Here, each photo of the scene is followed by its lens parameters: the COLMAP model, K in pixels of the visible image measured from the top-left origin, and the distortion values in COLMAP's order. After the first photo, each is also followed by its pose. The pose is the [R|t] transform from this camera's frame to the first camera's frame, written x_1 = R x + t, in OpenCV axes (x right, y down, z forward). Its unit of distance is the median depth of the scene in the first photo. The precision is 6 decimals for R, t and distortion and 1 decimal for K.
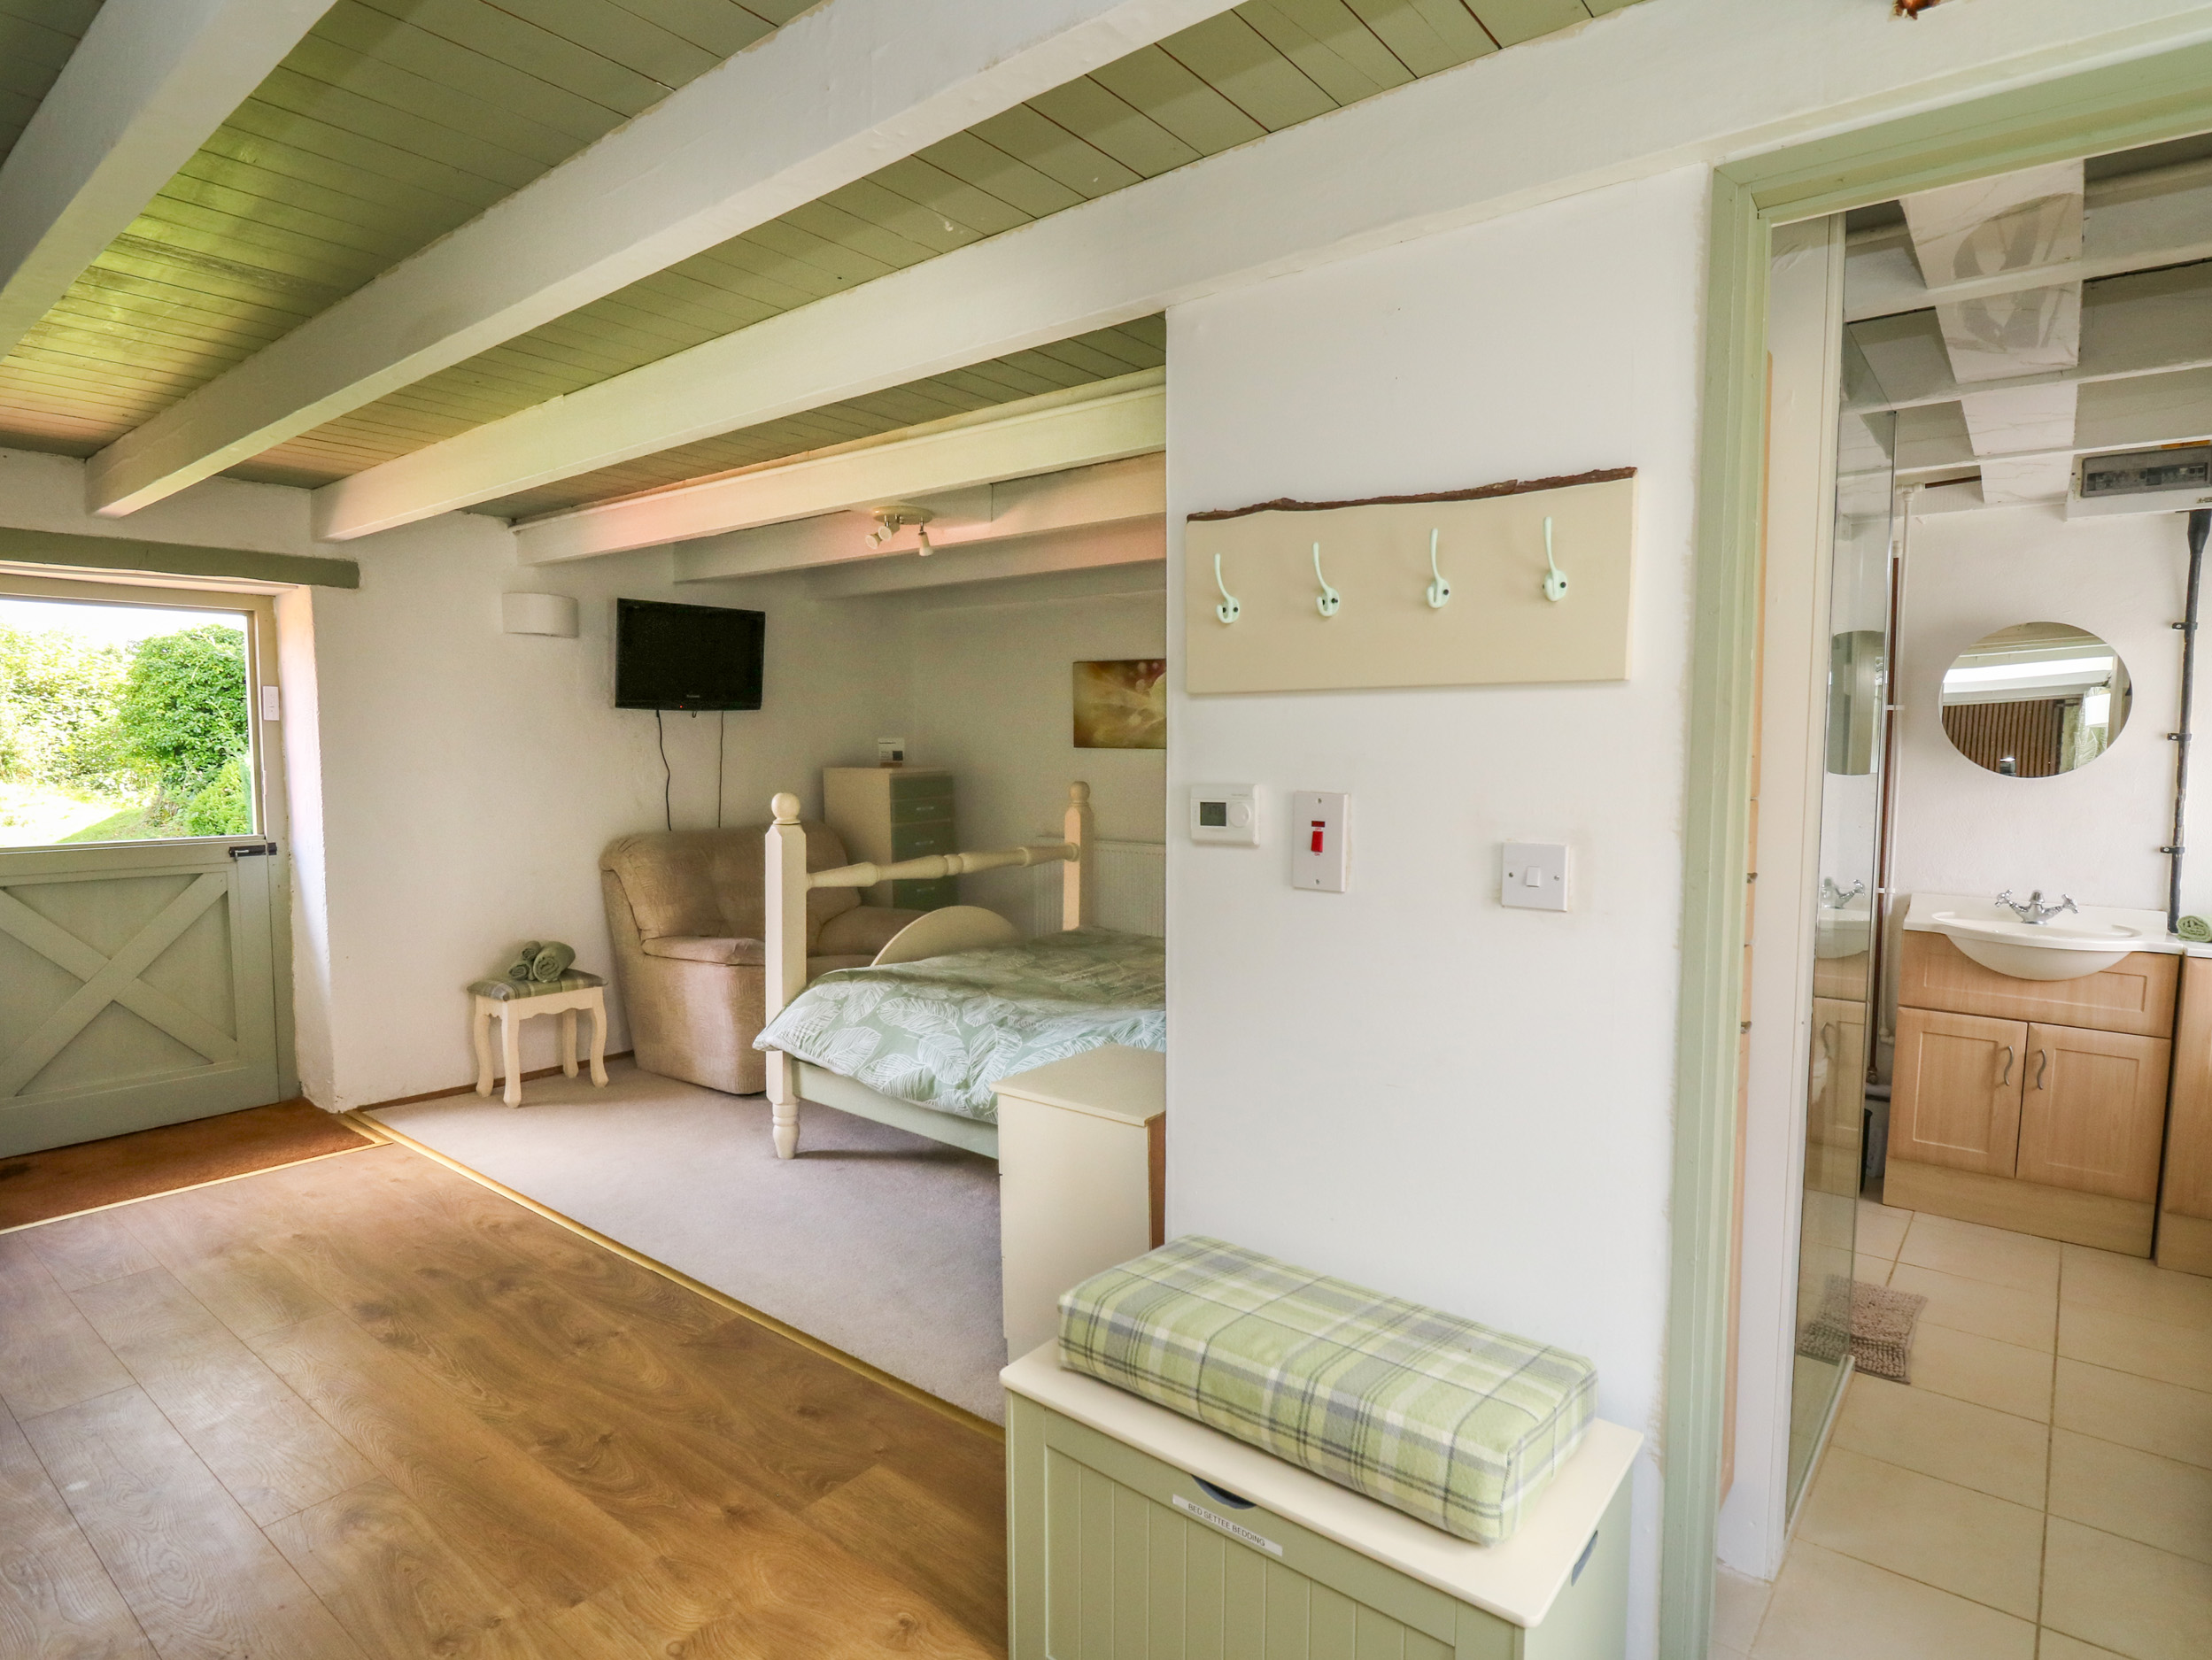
lens RADIAL K [[1187.0, 0, 1106.8], [0, 1187.0, 839.3], [0, 0, 1]] dist [-0.001451, -0.012490]
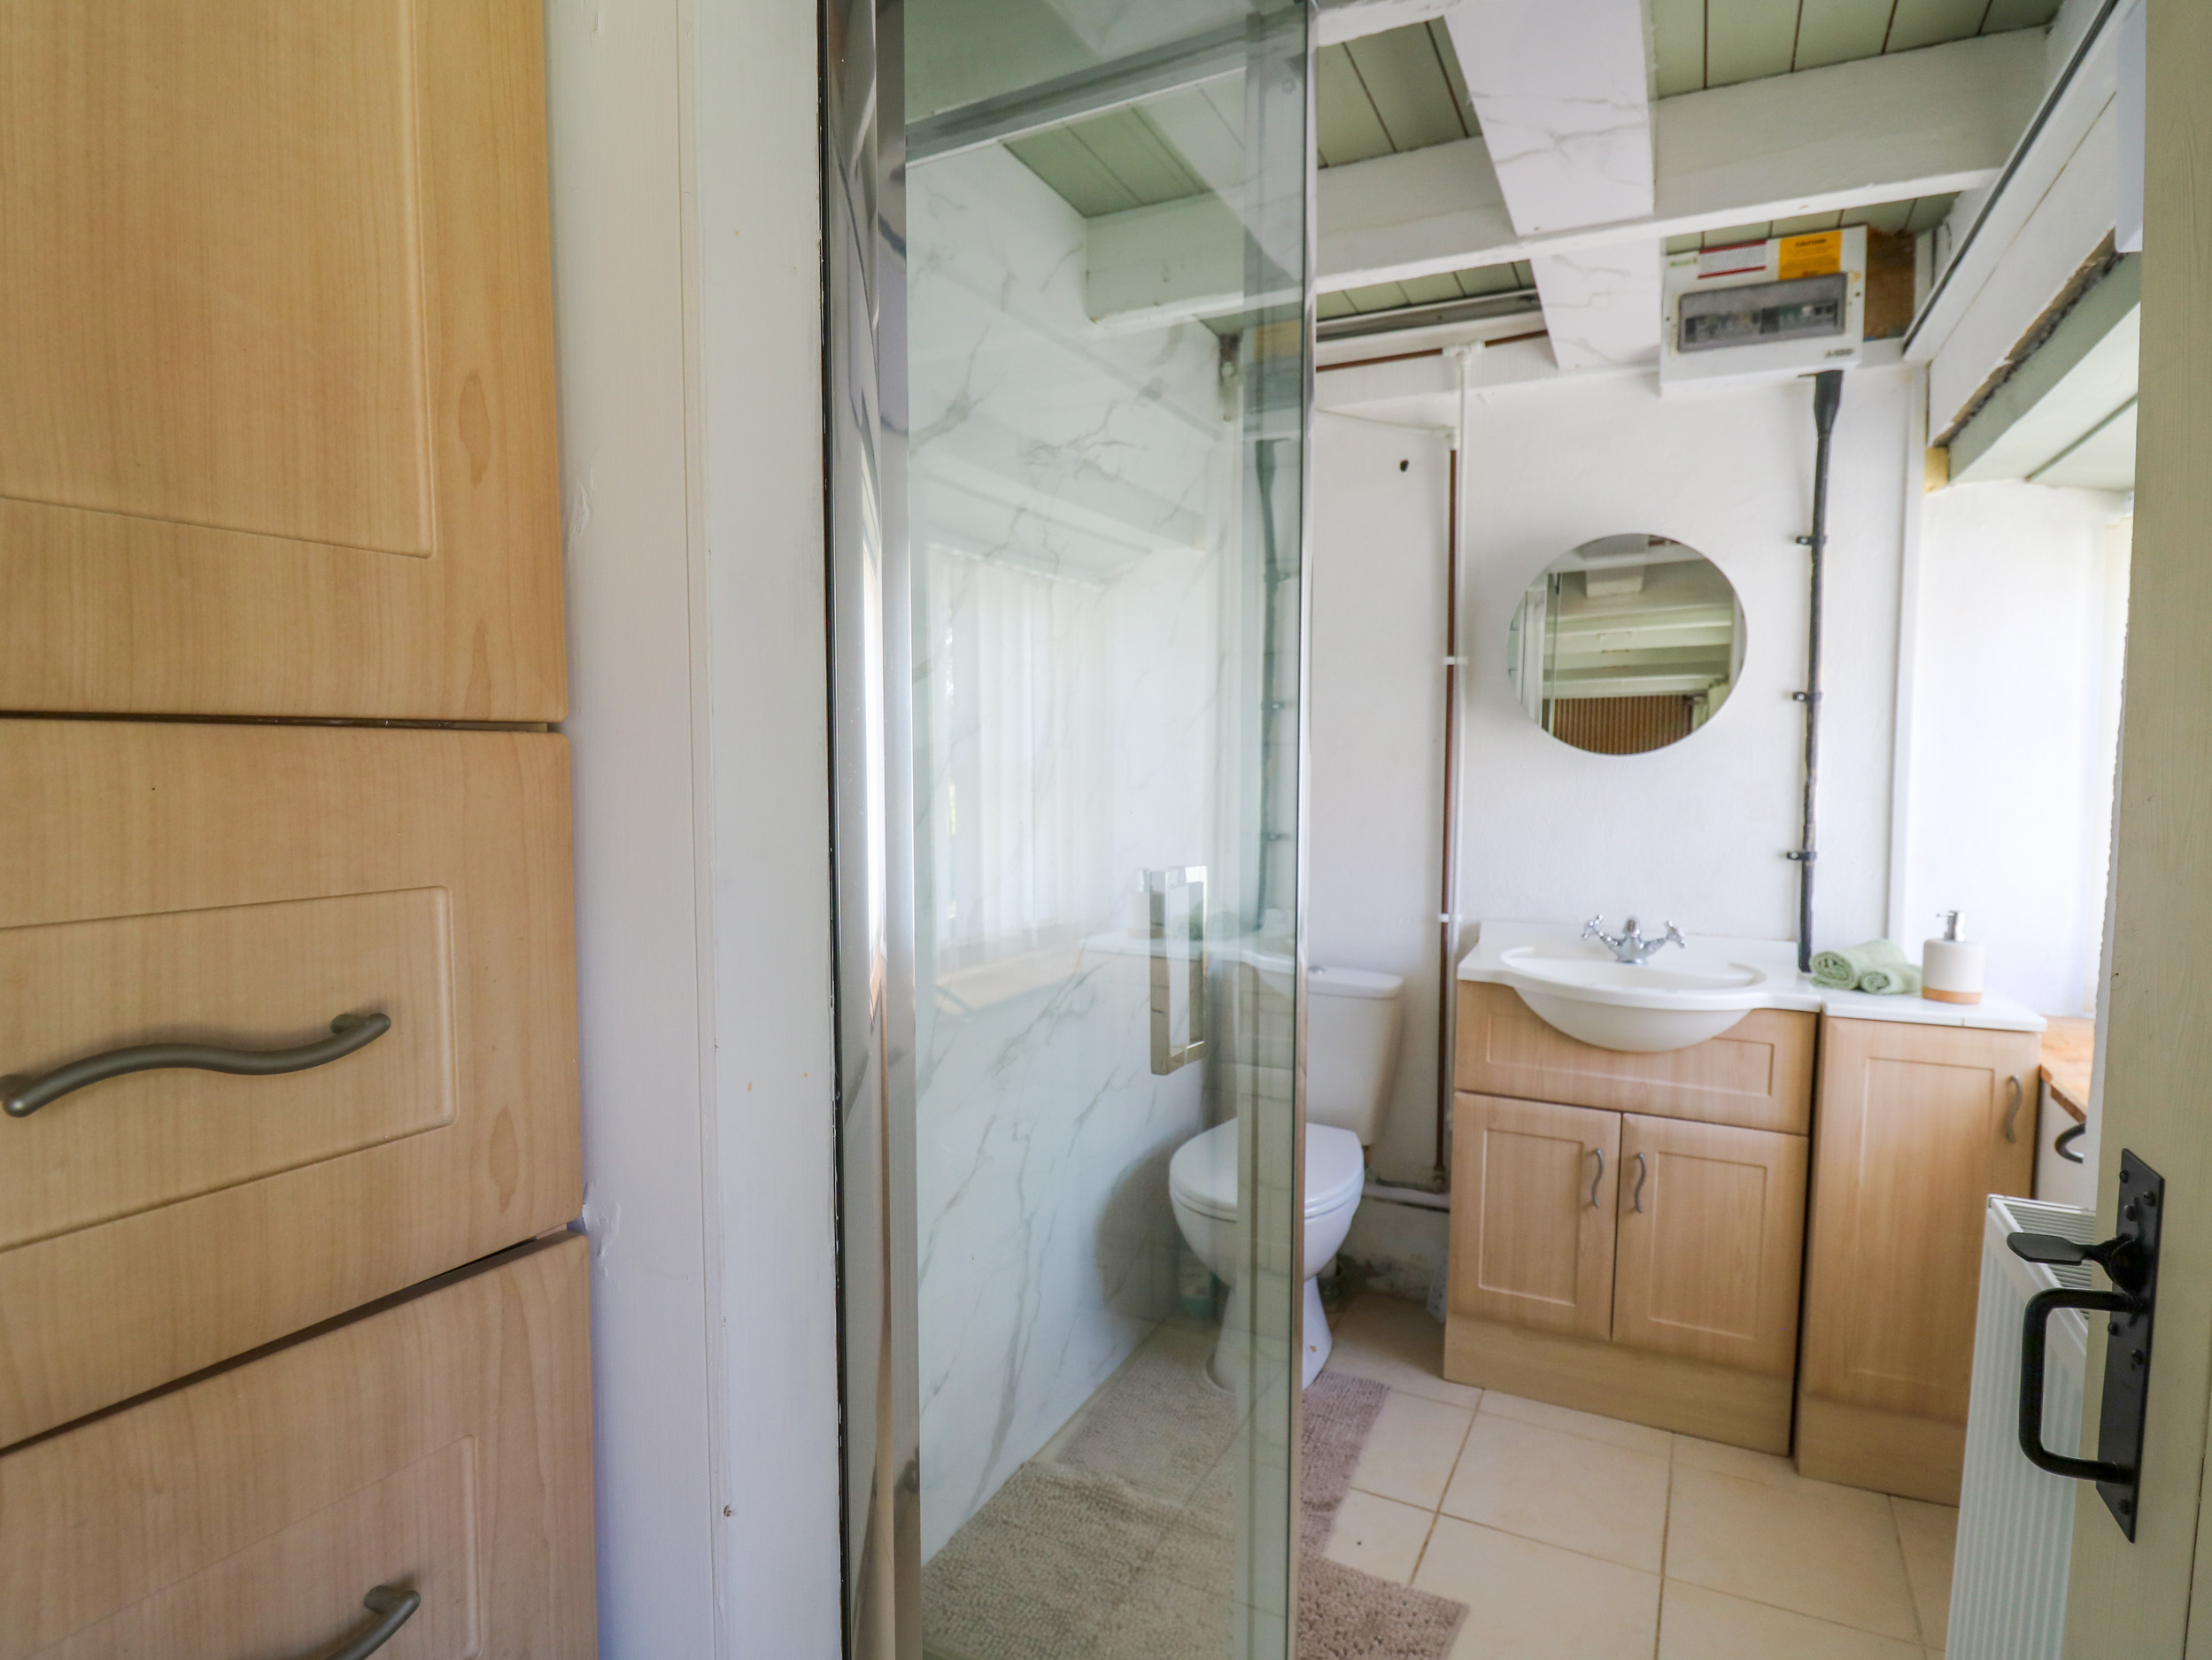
lens RADIAL K [[1187.0, 0, 1103.6], [0, 1187.0, 834.3], [0, 0, 1]] dist [-0.001451, -0.012490]
pose [[0.977412, -0.013125, 0.210936, 0.342980], [0.015518, 0.999833, -0.009697, -0.003334], [-0.210773, 0.012752, 0.977452, 0.388783]]
